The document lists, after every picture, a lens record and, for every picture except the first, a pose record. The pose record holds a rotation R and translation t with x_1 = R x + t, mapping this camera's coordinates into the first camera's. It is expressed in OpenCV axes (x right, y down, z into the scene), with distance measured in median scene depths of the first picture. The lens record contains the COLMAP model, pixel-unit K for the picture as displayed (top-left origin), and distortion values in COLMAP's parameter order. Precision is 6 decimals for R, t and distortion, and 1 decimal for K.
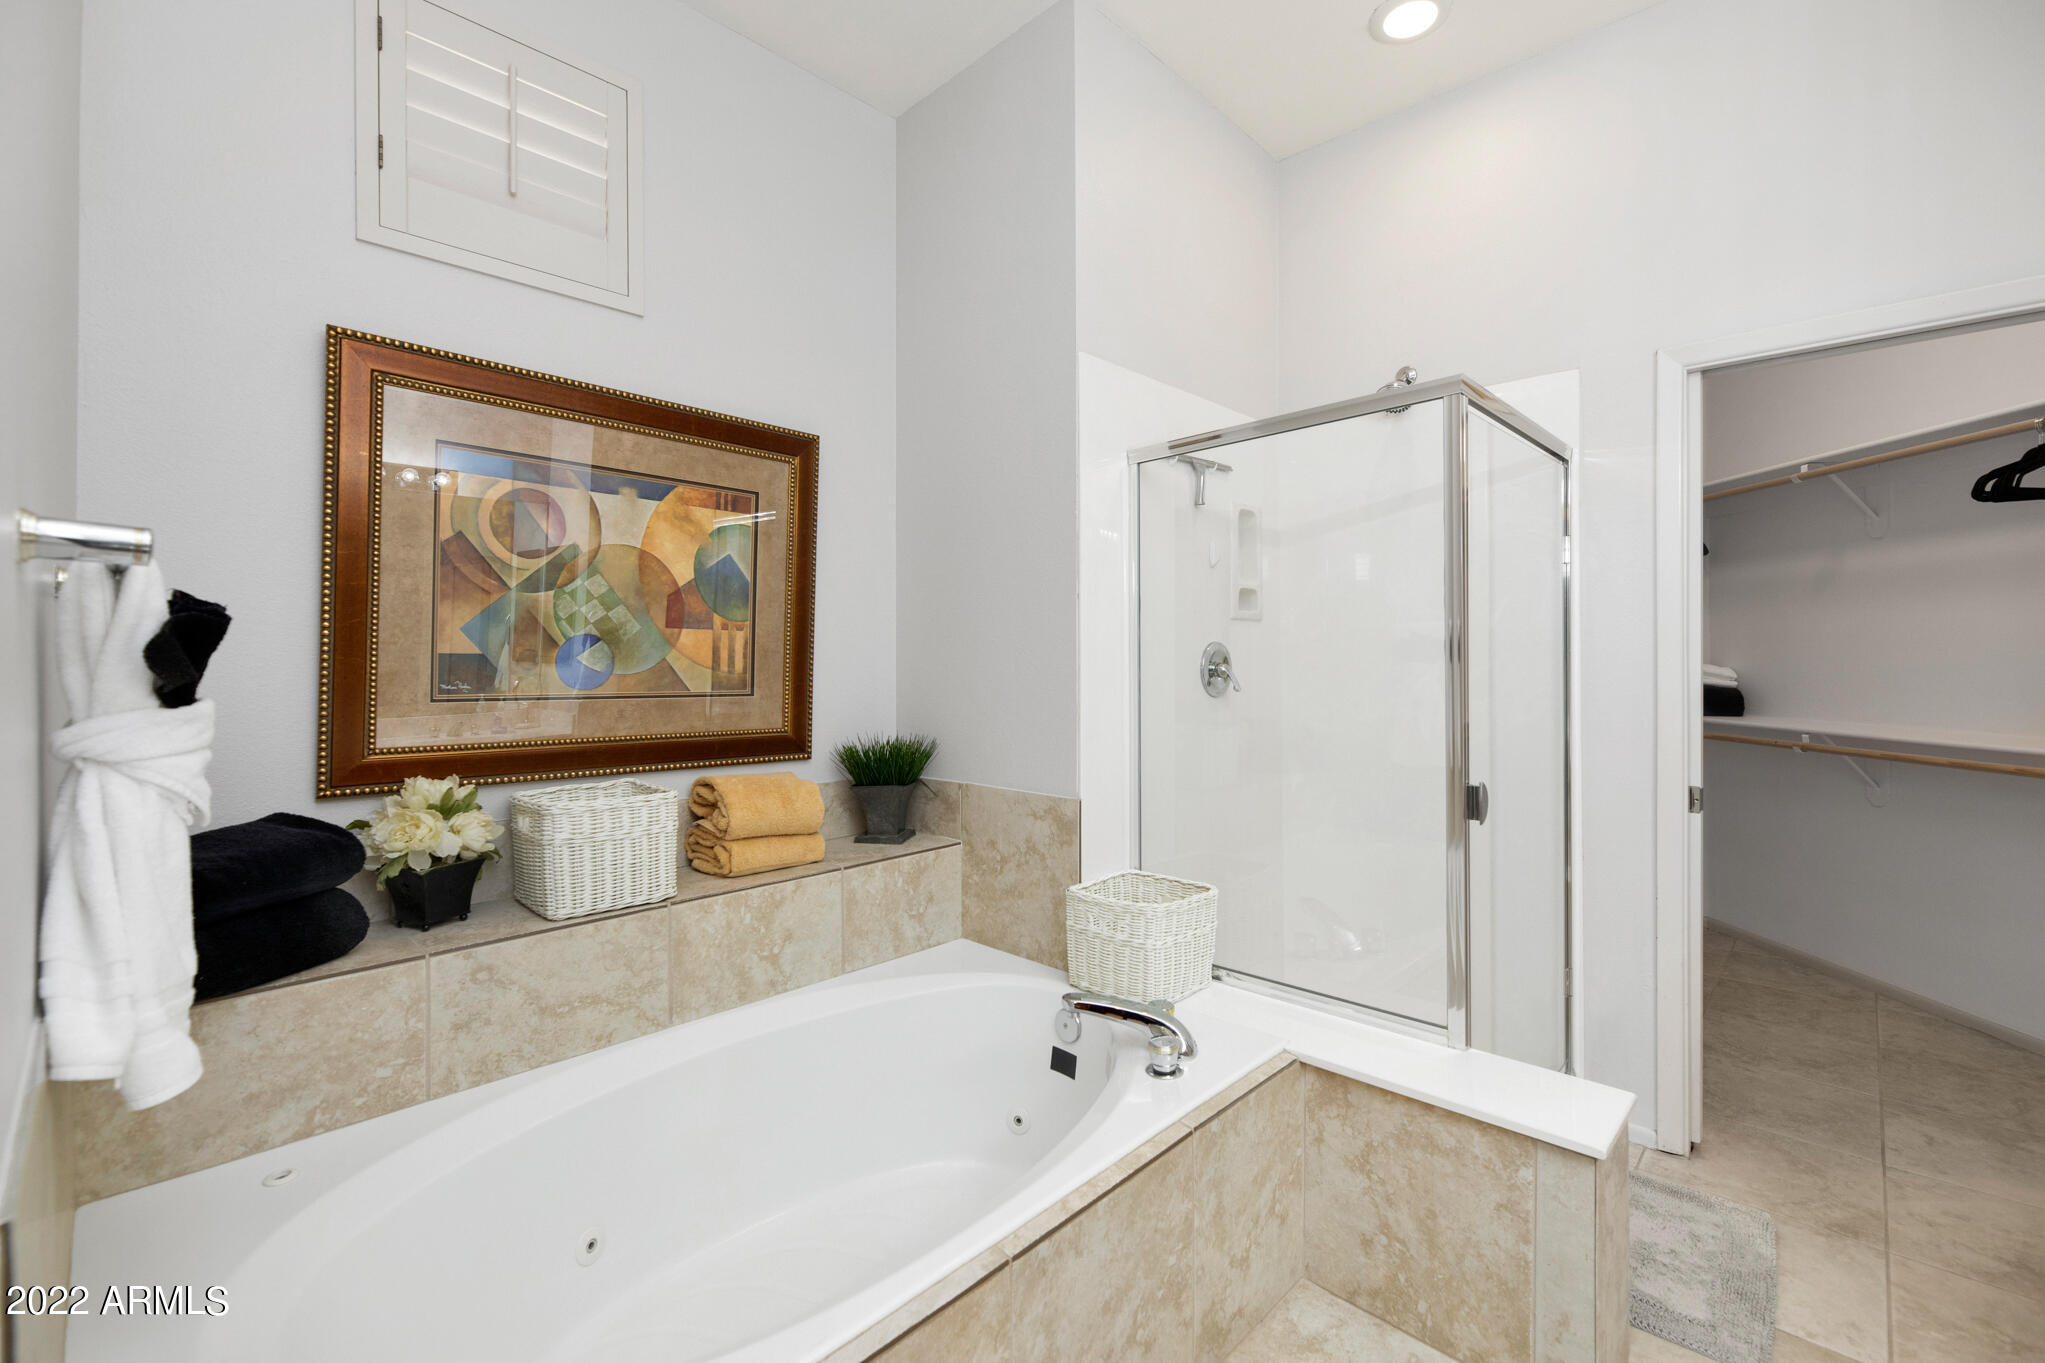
lens RADIAL K [[875.6, 0, 1026.6], [0, 875.6, 658.5], [0, 0, 1]] dist [0.004059, -0.004265]
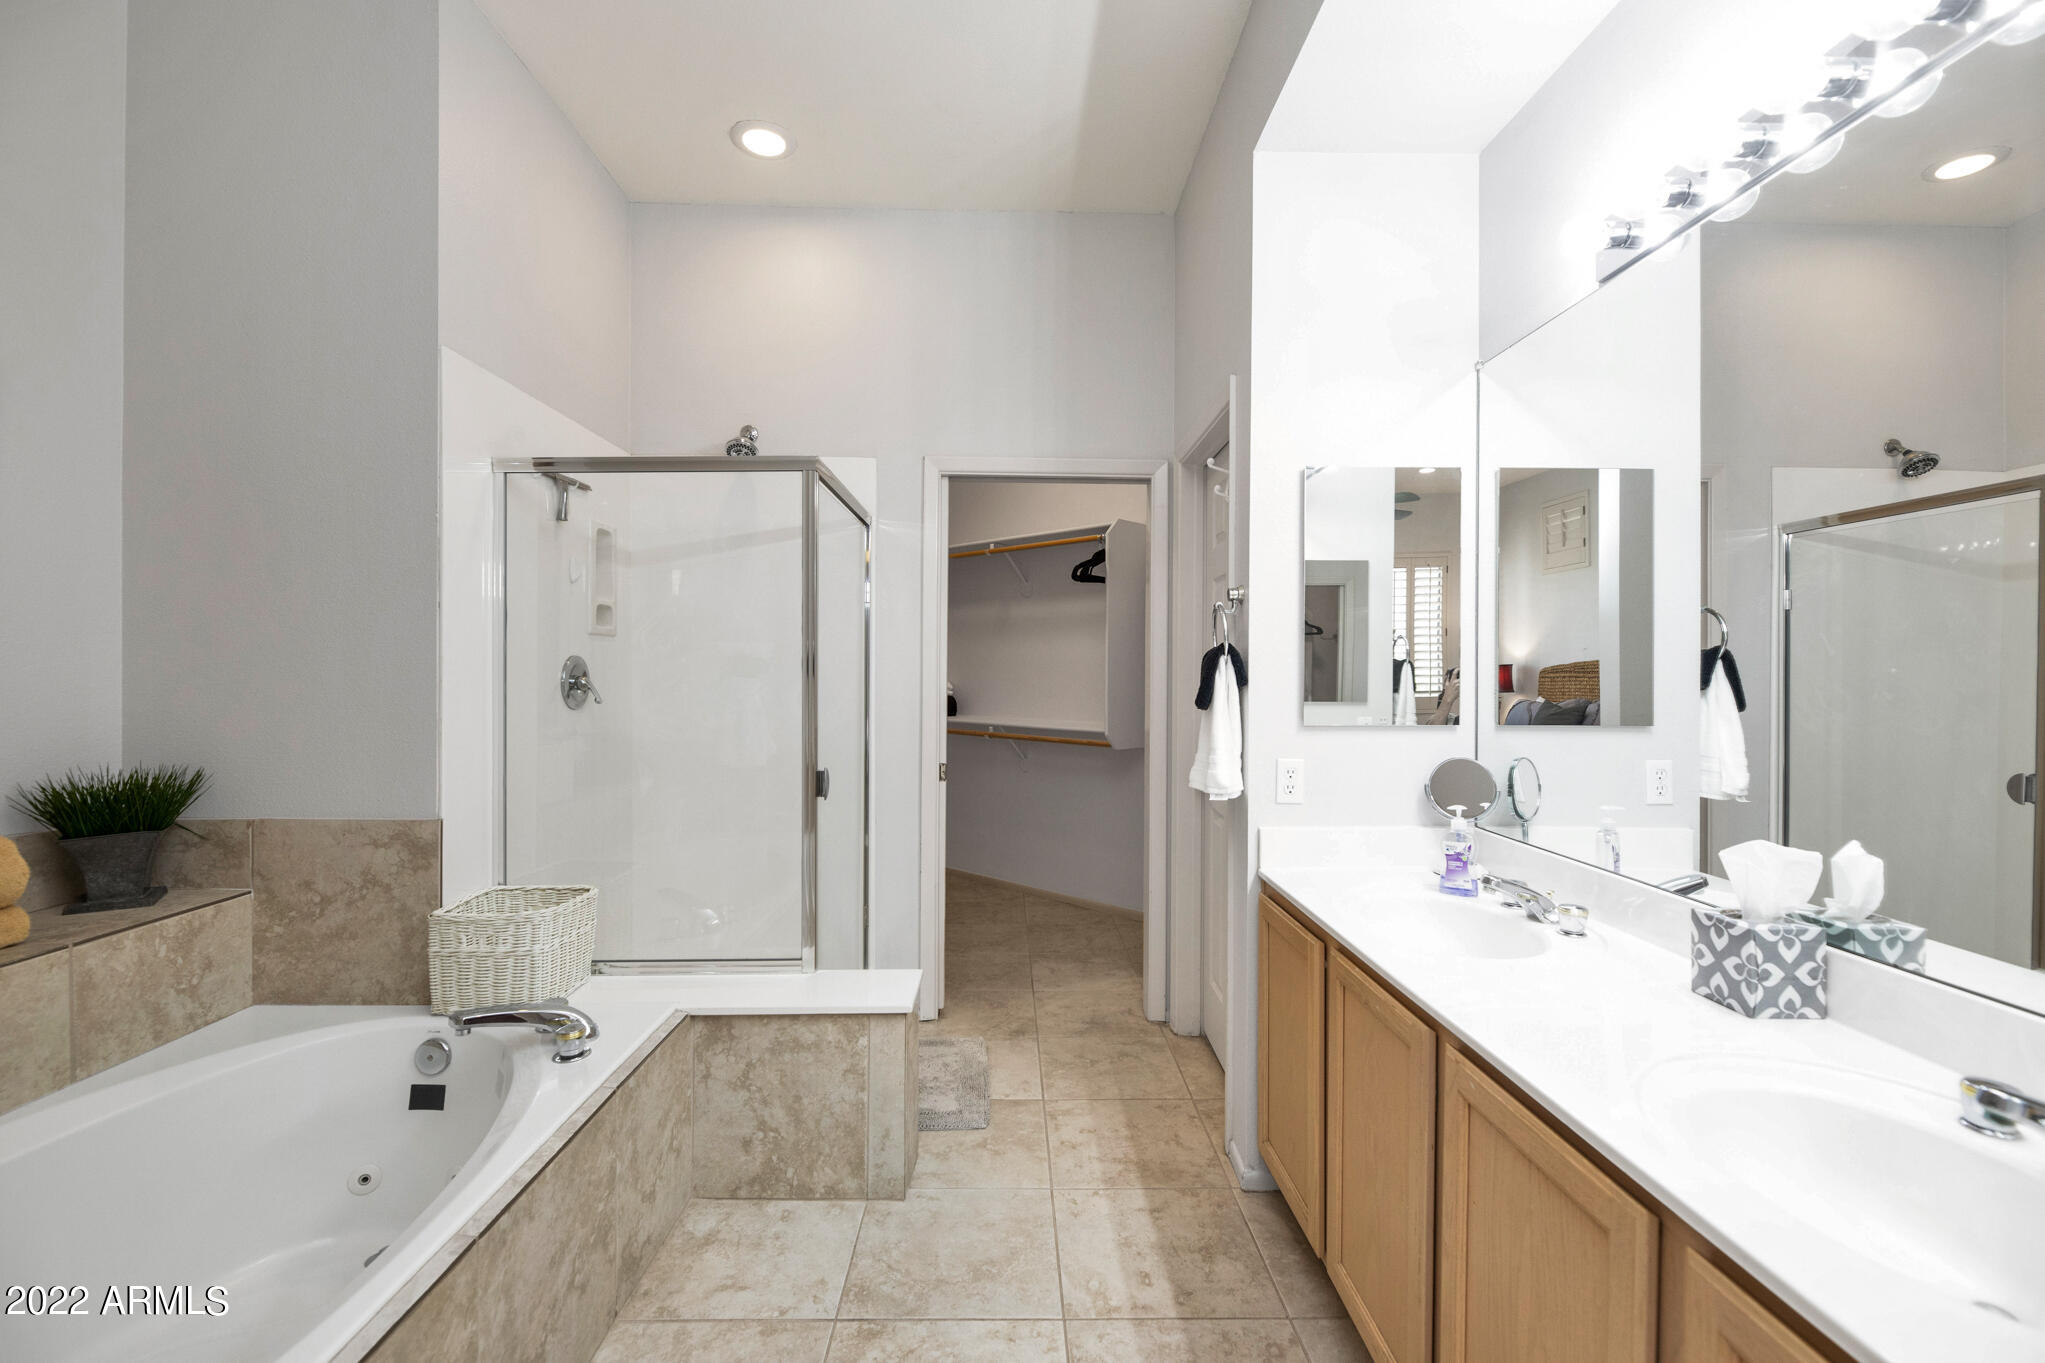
lens RADIAL K [[864.8, 0, 1022.5], [0, 864.8, 681.5], [0, 0, 1]] dist [0.001920, -0.004629]
pose [[0.708711, 0.000345, 0.705499, -0.164705], [-0.007661, 0.999945, 0.007207, 0.000296], [-0.705458, -0.010512, 0.708674, -0.112961]]
